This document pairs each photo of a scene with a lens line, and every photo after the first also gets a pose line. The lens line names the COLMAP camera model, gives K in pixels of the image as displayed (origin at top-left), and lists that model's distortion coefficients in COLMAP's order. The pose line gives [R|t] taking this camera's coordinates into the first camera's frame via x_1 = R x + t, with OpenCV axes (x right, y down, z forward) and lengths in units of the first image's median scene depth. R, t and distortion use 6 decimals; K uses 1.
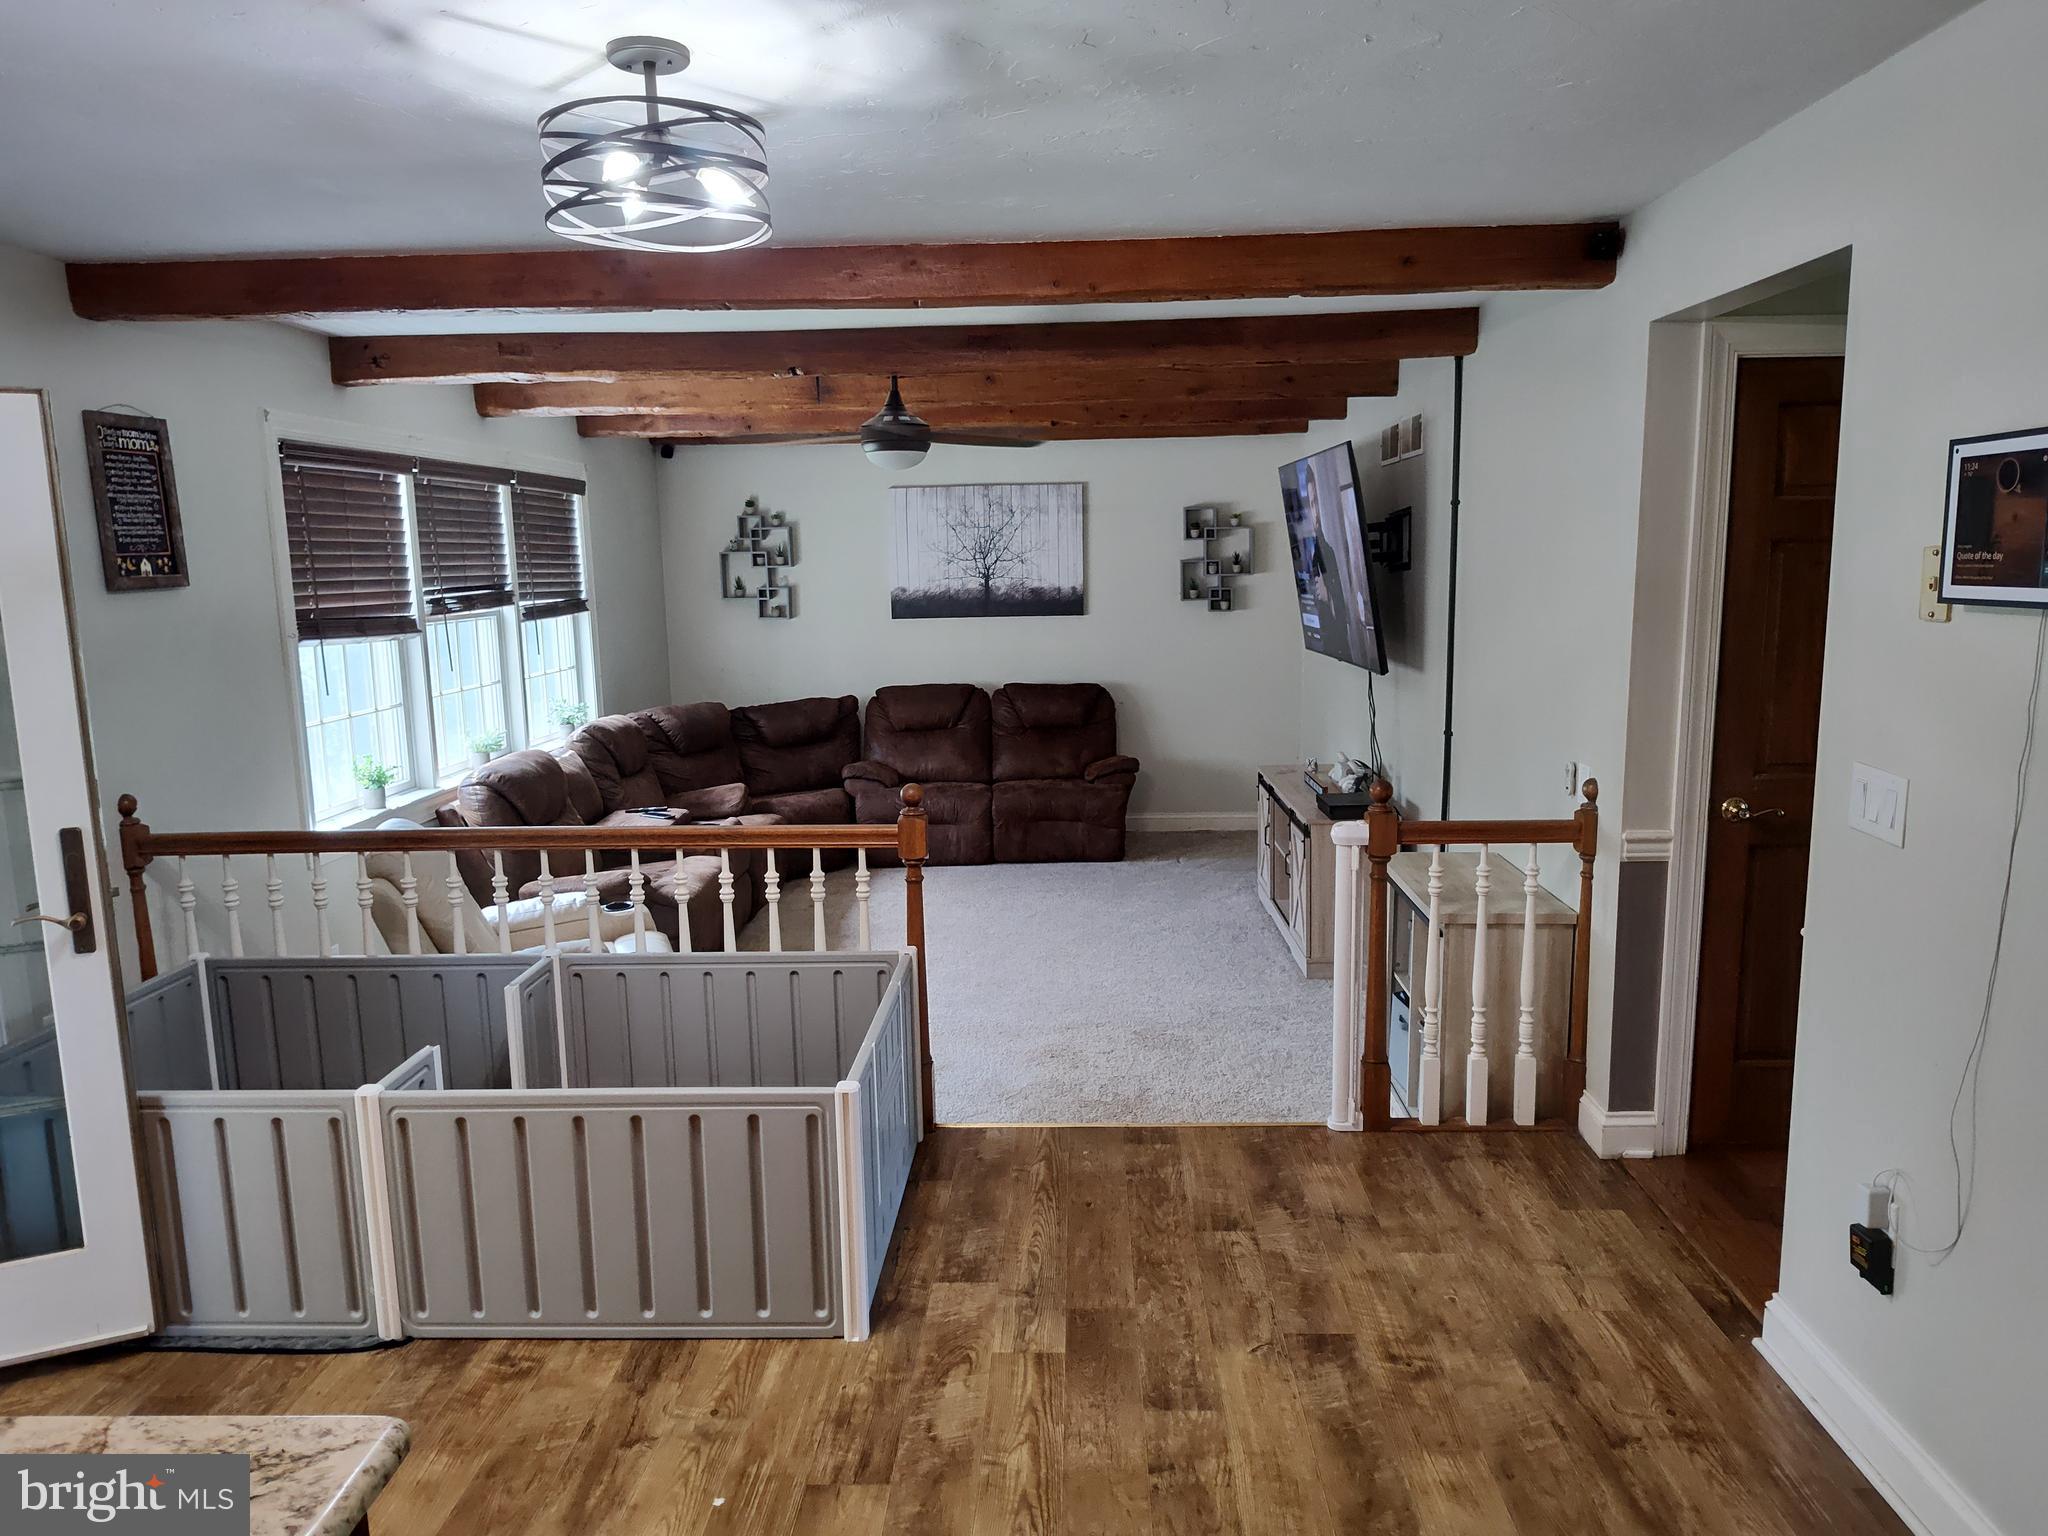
lens RADIAL K [[1402.3, 0, 1024.0], [0, 1402.3, 768.0], [0, 0, 1]] dist [0.039496, -0.027494]
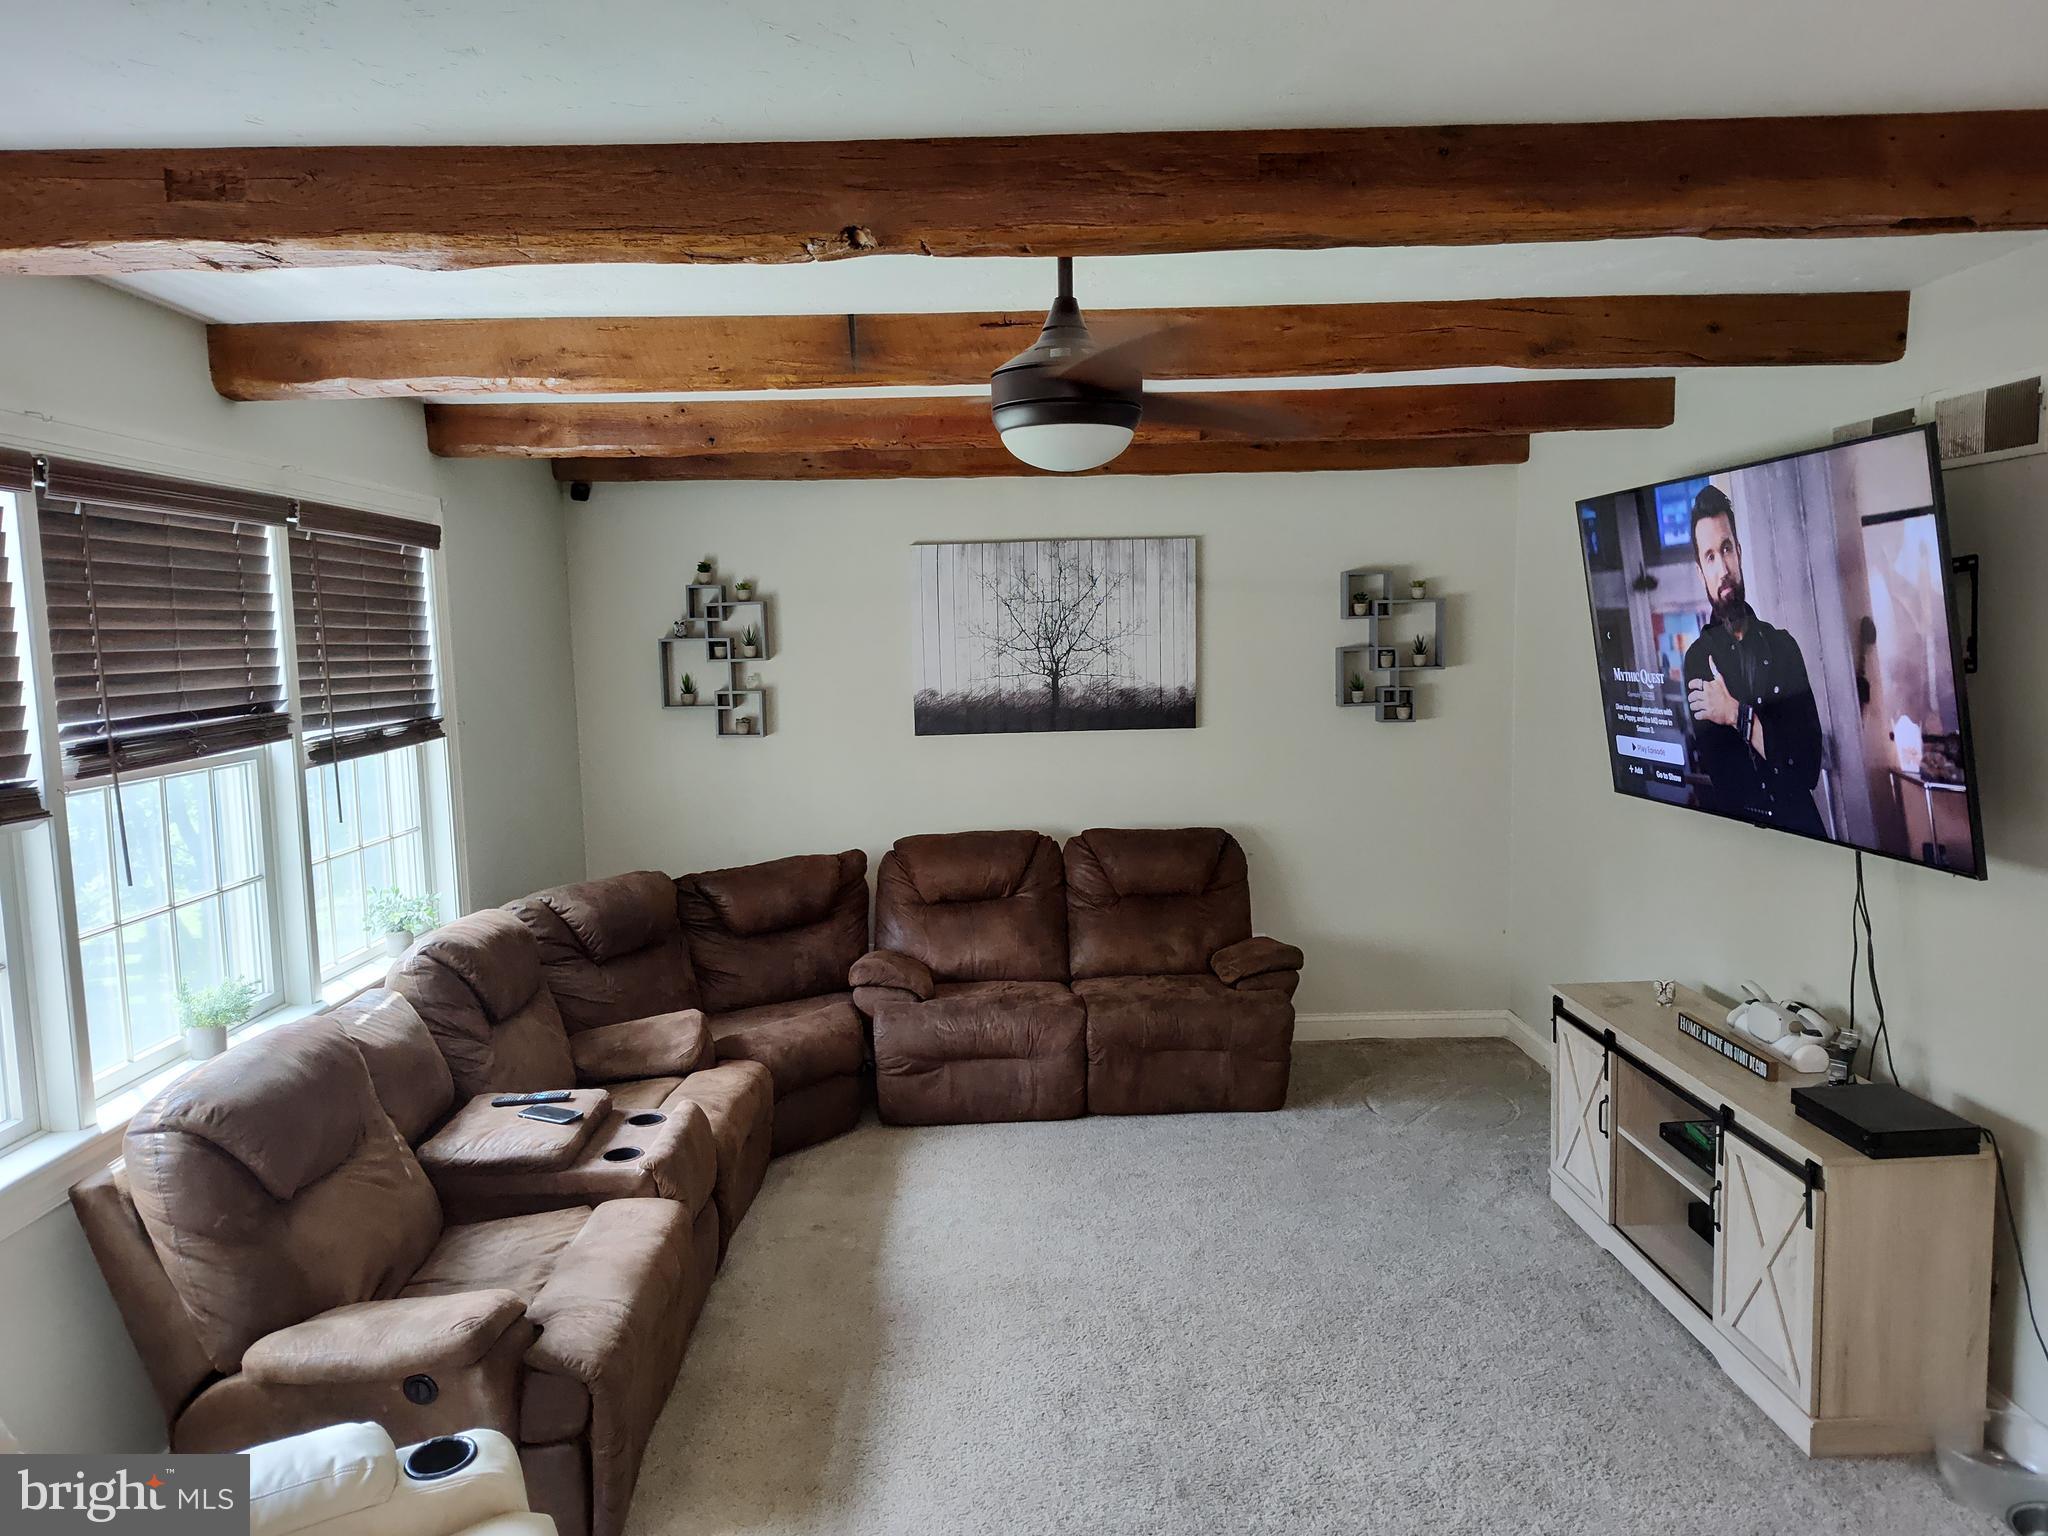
lens RADIAL K [[1403.6, 0, 1023.9], [0, 1403.6, 774.3], [0, 0, 1]] dist [0.066500, -0.114582]
pose [[0.998771, -0.008042, 0.048910, -0.078179], [0.010544, 0.998638, -0.051107, -0.054484], [-0.048432, 0.051560, 0.997495, 0.333494]]
